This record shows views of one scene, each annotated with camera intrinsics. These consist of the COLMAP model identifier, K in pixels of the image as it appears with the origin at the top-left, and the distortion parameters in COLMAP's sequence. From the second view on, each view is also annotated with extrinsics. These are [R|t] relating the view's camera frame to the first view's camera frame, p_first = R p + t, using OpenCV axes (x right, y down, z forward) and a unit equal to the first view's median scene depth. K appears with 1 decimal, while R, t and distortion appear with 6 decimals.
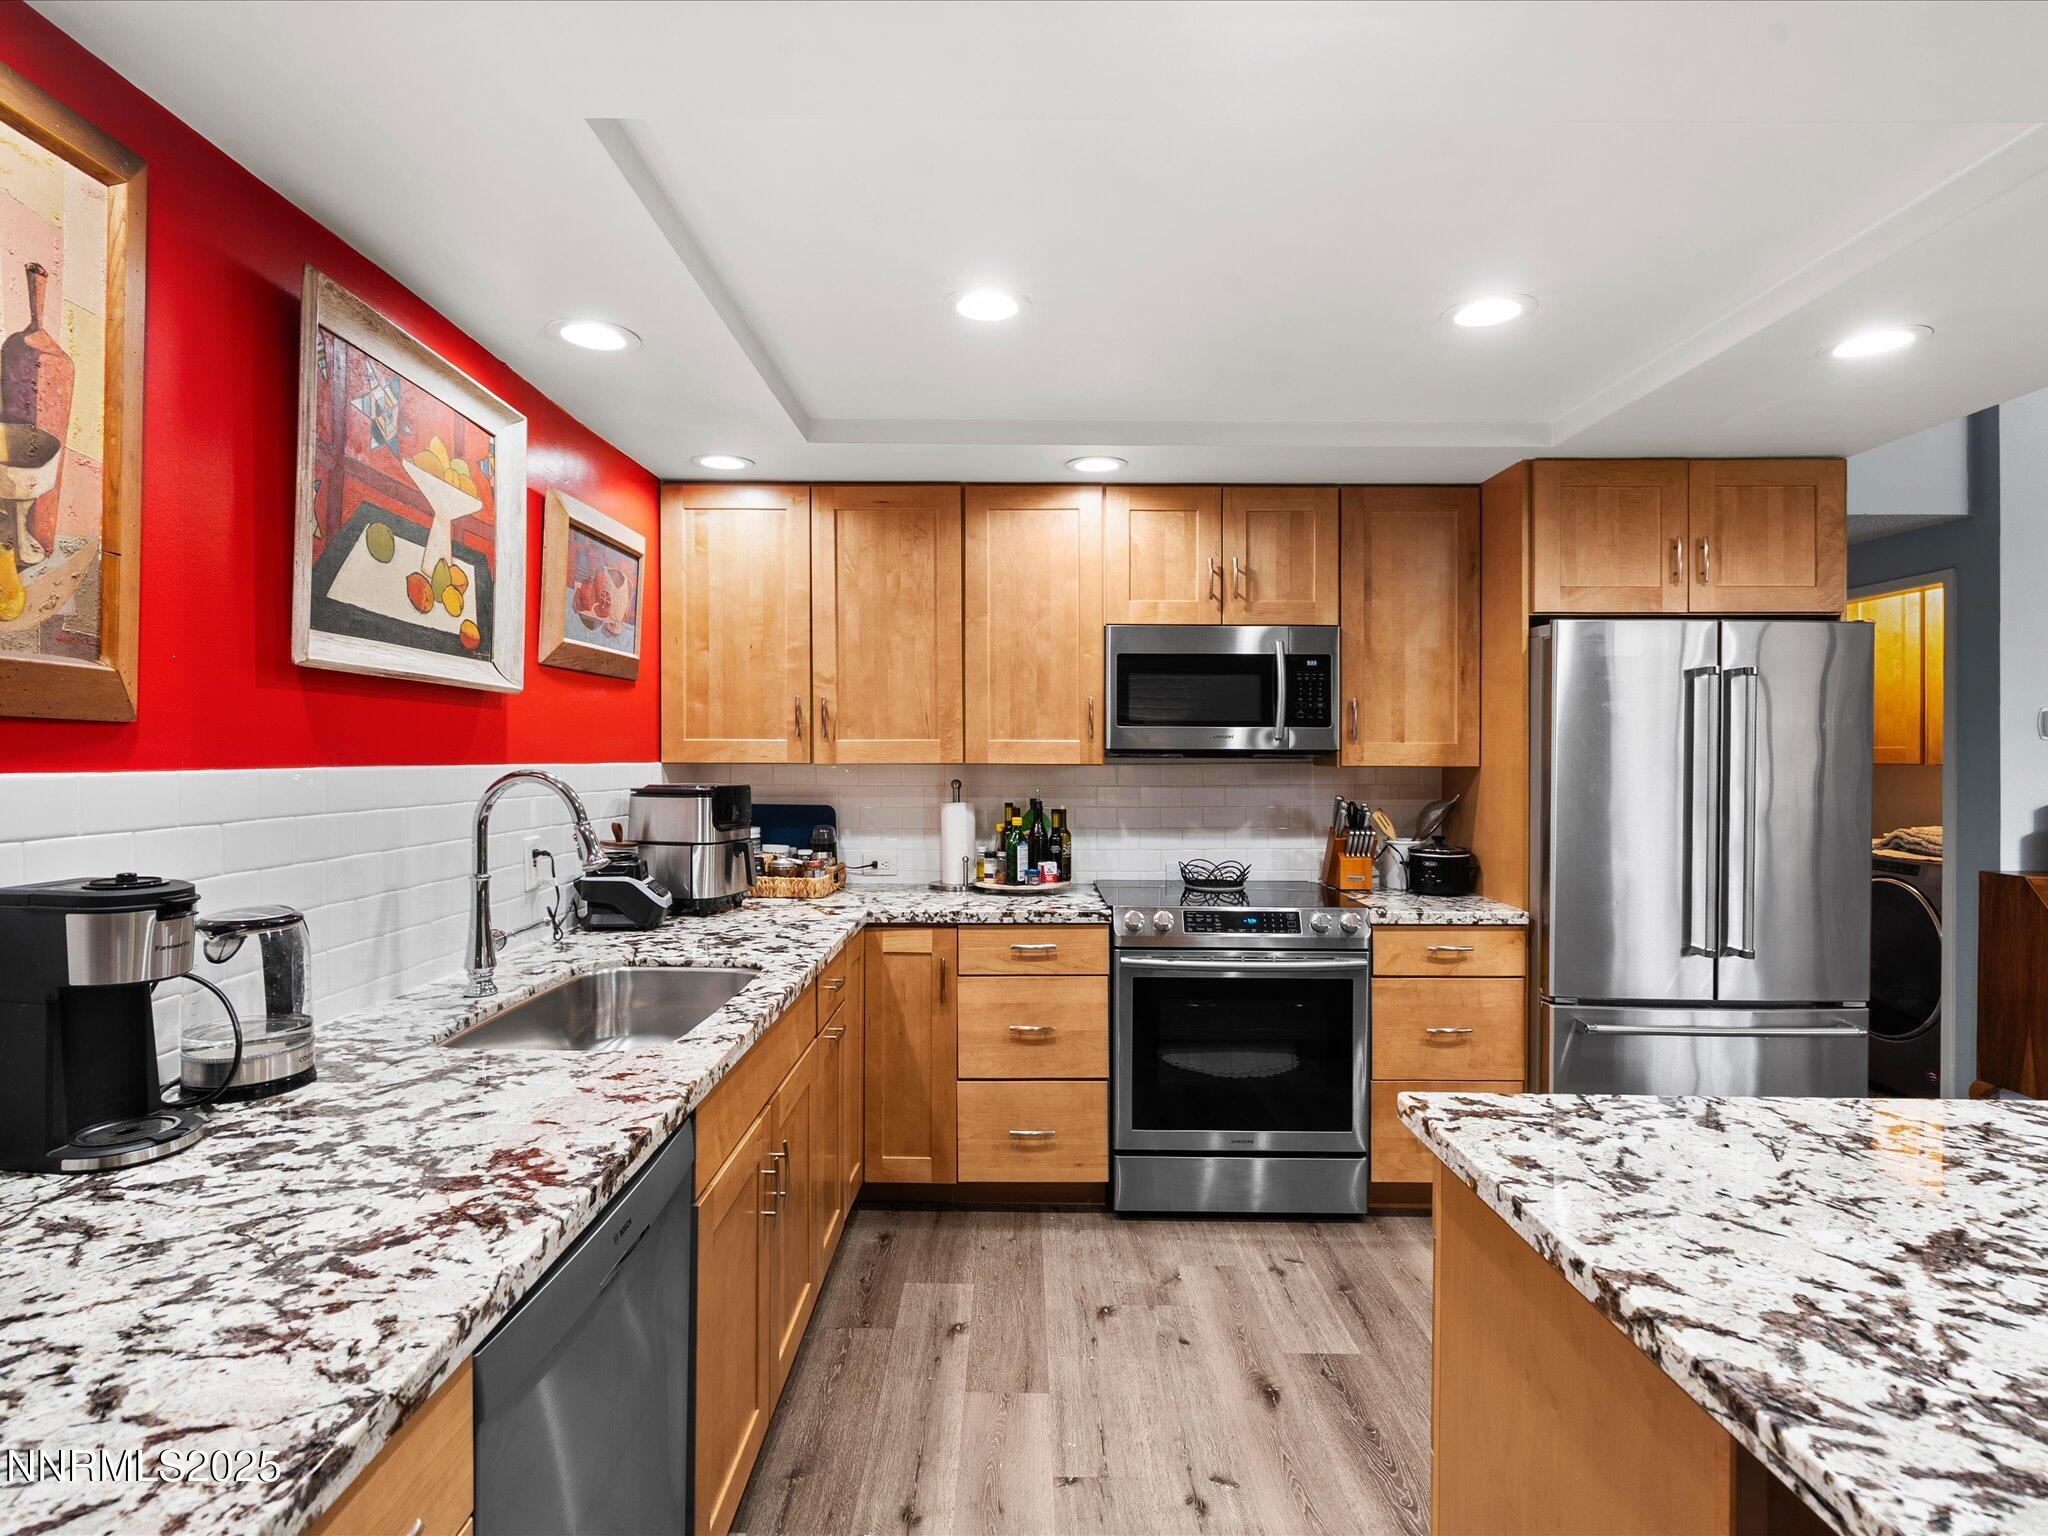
lens RADIAL K [[1041.4, 0, 1007.5], [0, 1041.4, 753.0], [0, 0, 1]] dist [-0.003318, 0.000308]
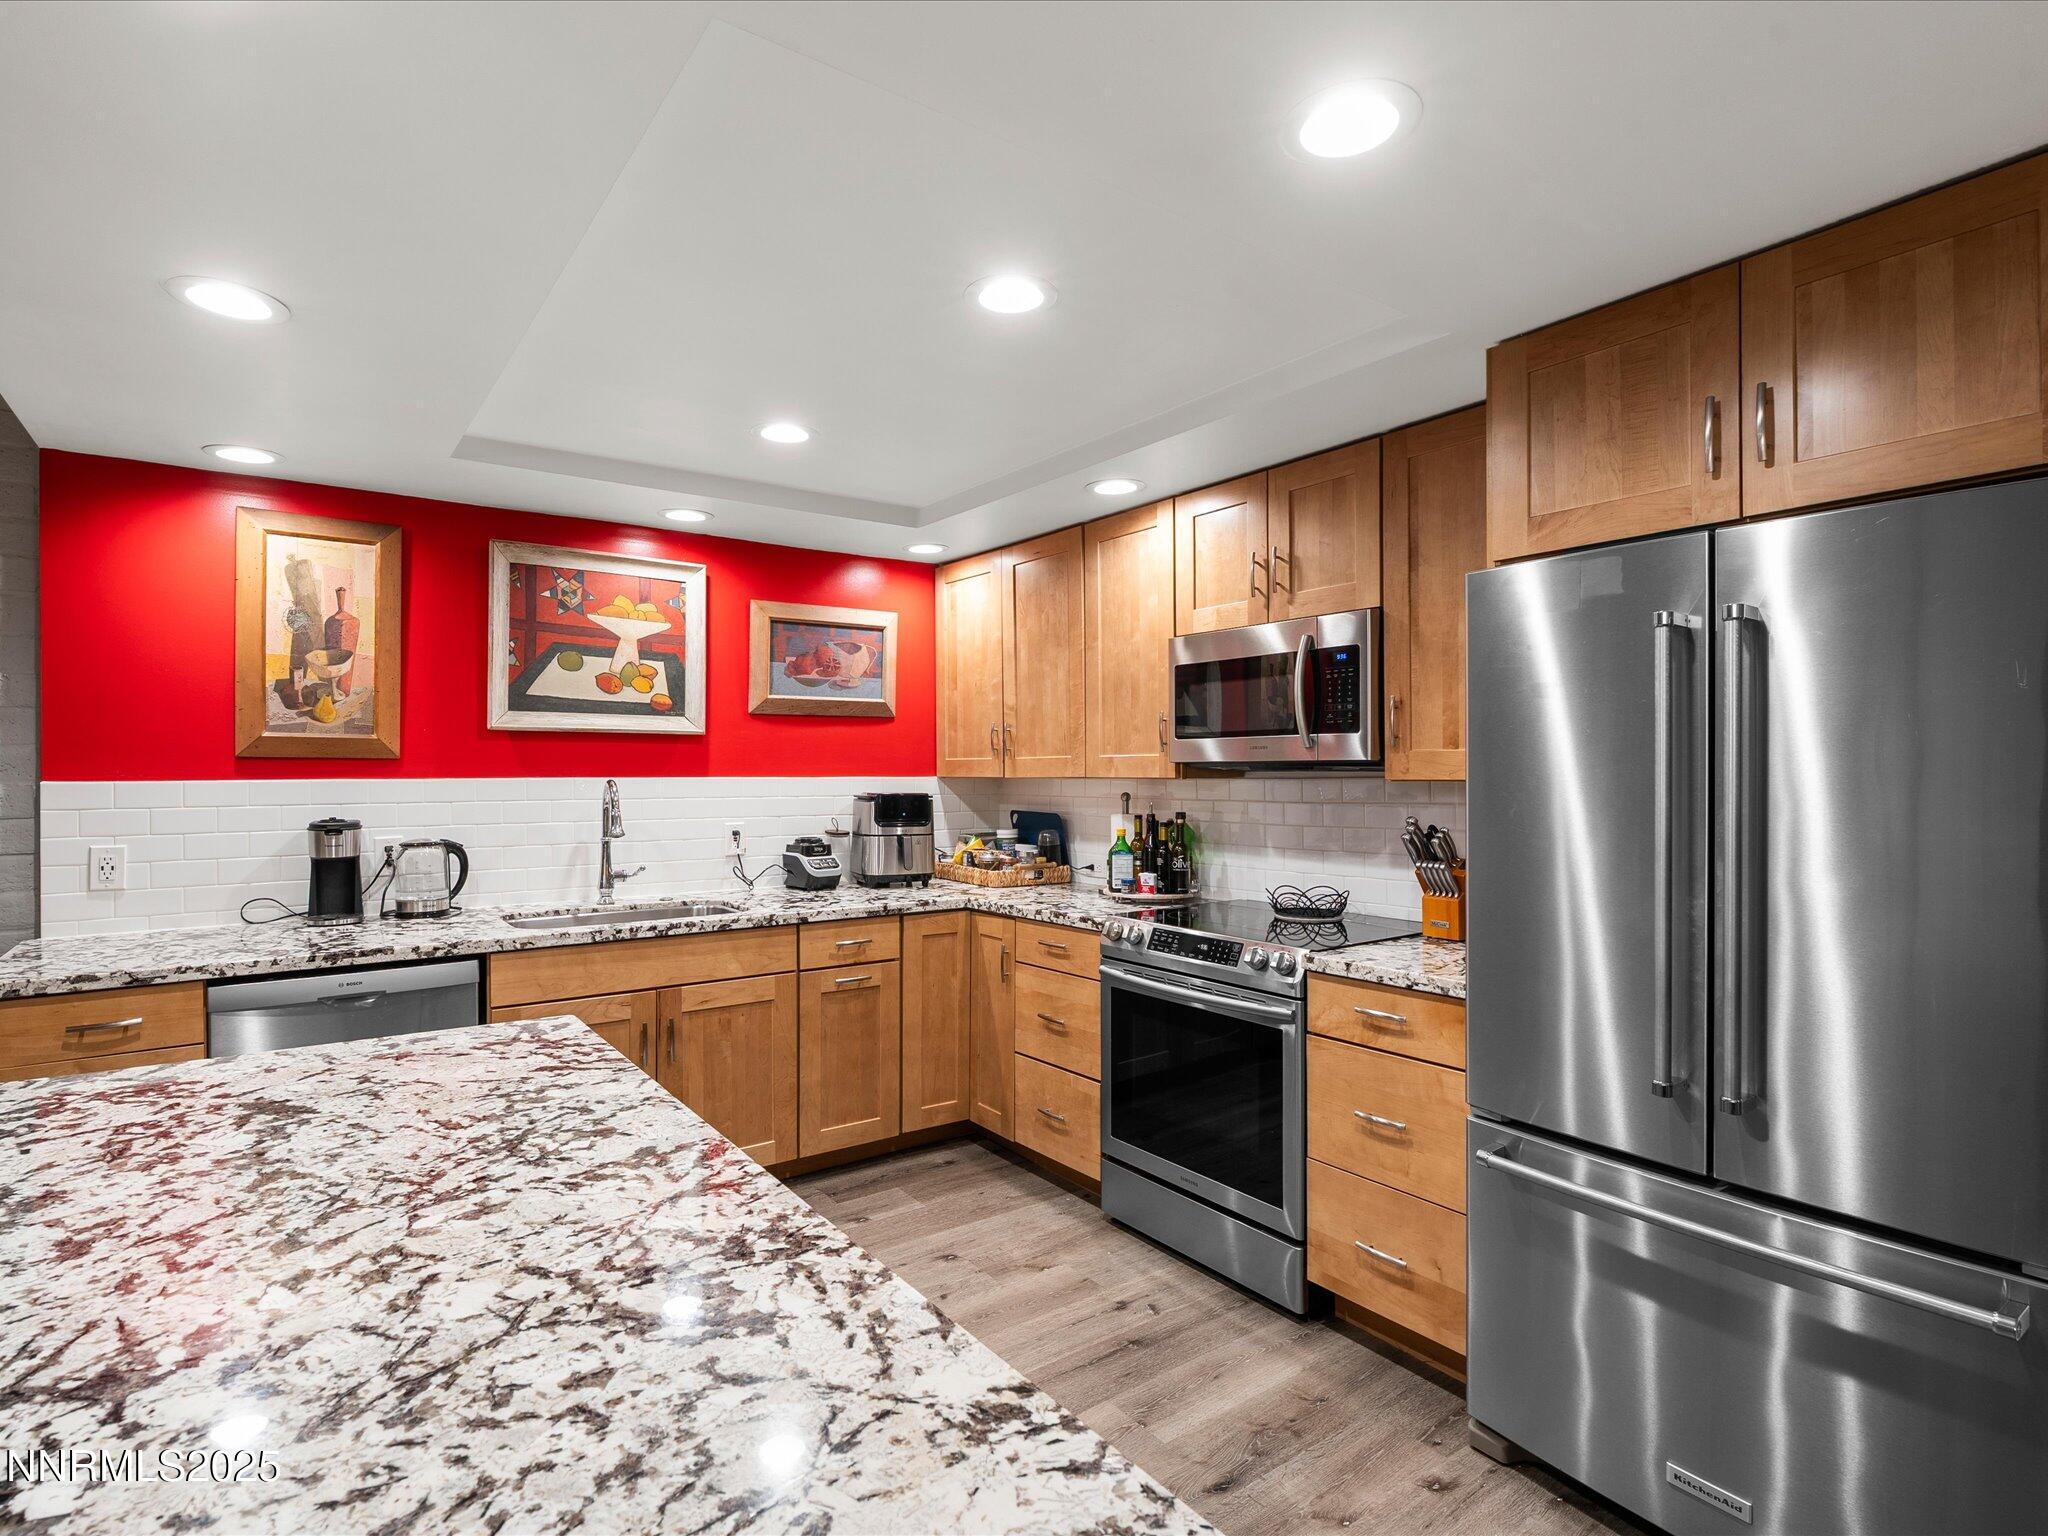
lens RADIAL K [[1042.0, 0, 1015.6], [0, 1042.0, 766.2], [0, 0, 1]] dist [-0.004077, 0.000618]
pose [[0.595944, -0.009615, -0.802968, 0.812542], [0.006092, 0.999954, -0.007452, 0.006249], [0.803003, -0.000451, 0.595975, 0.291811]]
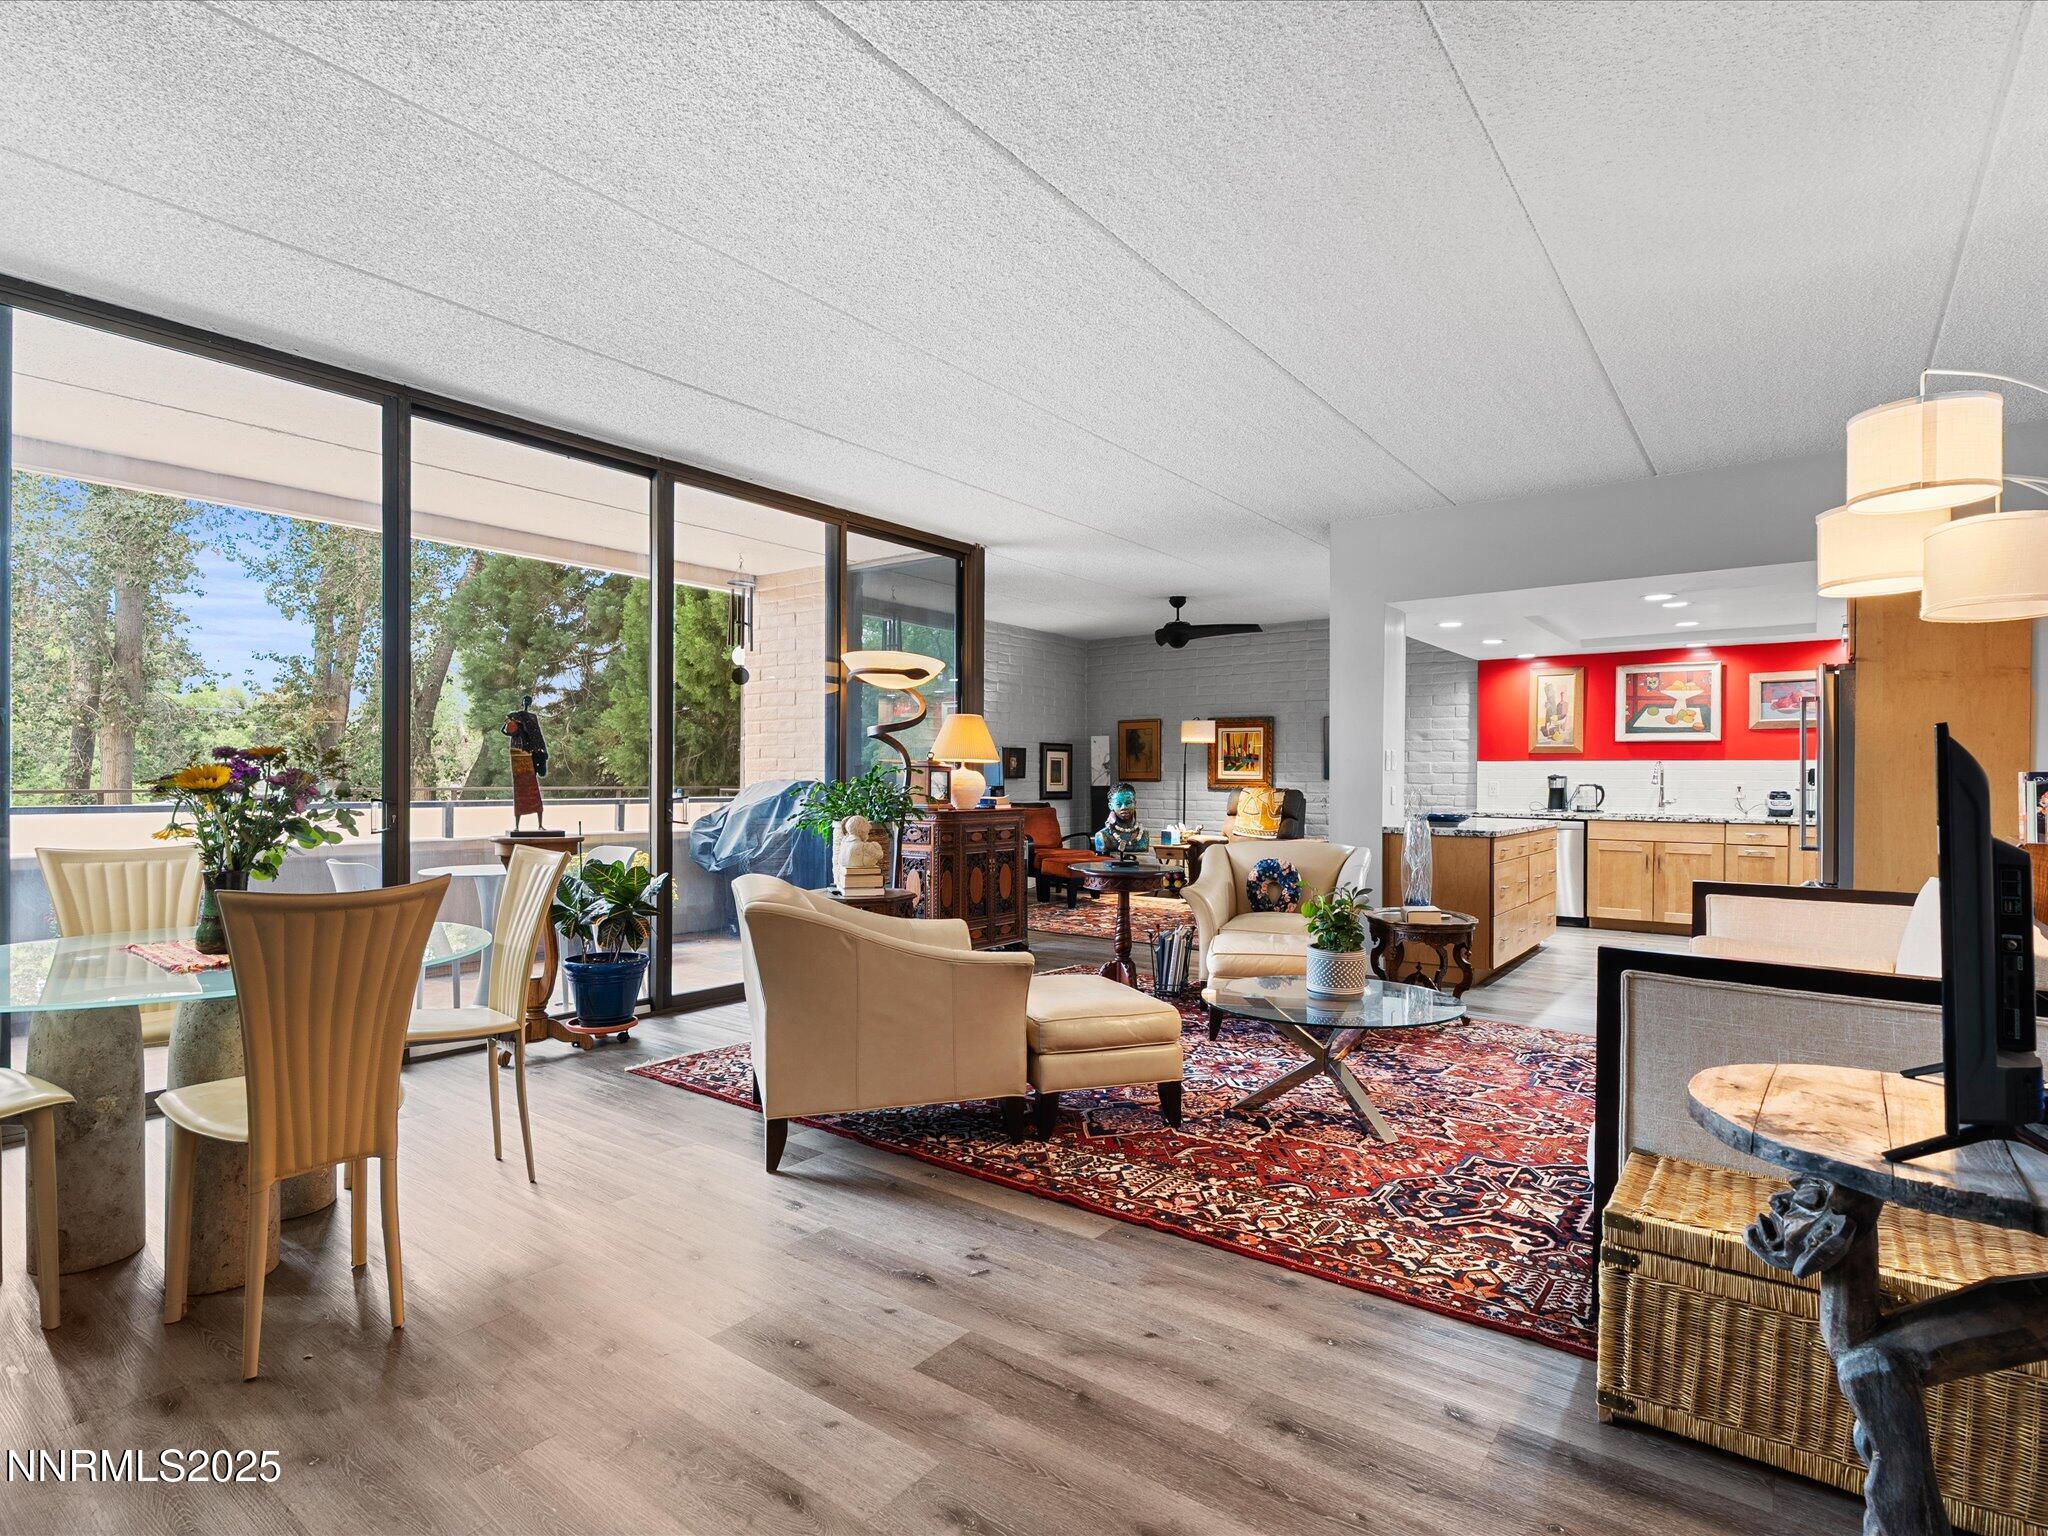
lens RADIAL K [[1054.9, 0, 1029.1], [0, 1054.9, 777.4], [0, 0, 1]] dist [0.000799, 0.000409]
pose [[-0.589664, -0.008234, -0.807607, 2.673489], [-0.008543, 0.999956, -0.003958, 0.072035], [0.807604, 0.004565, -0.589708, 0.861330]]
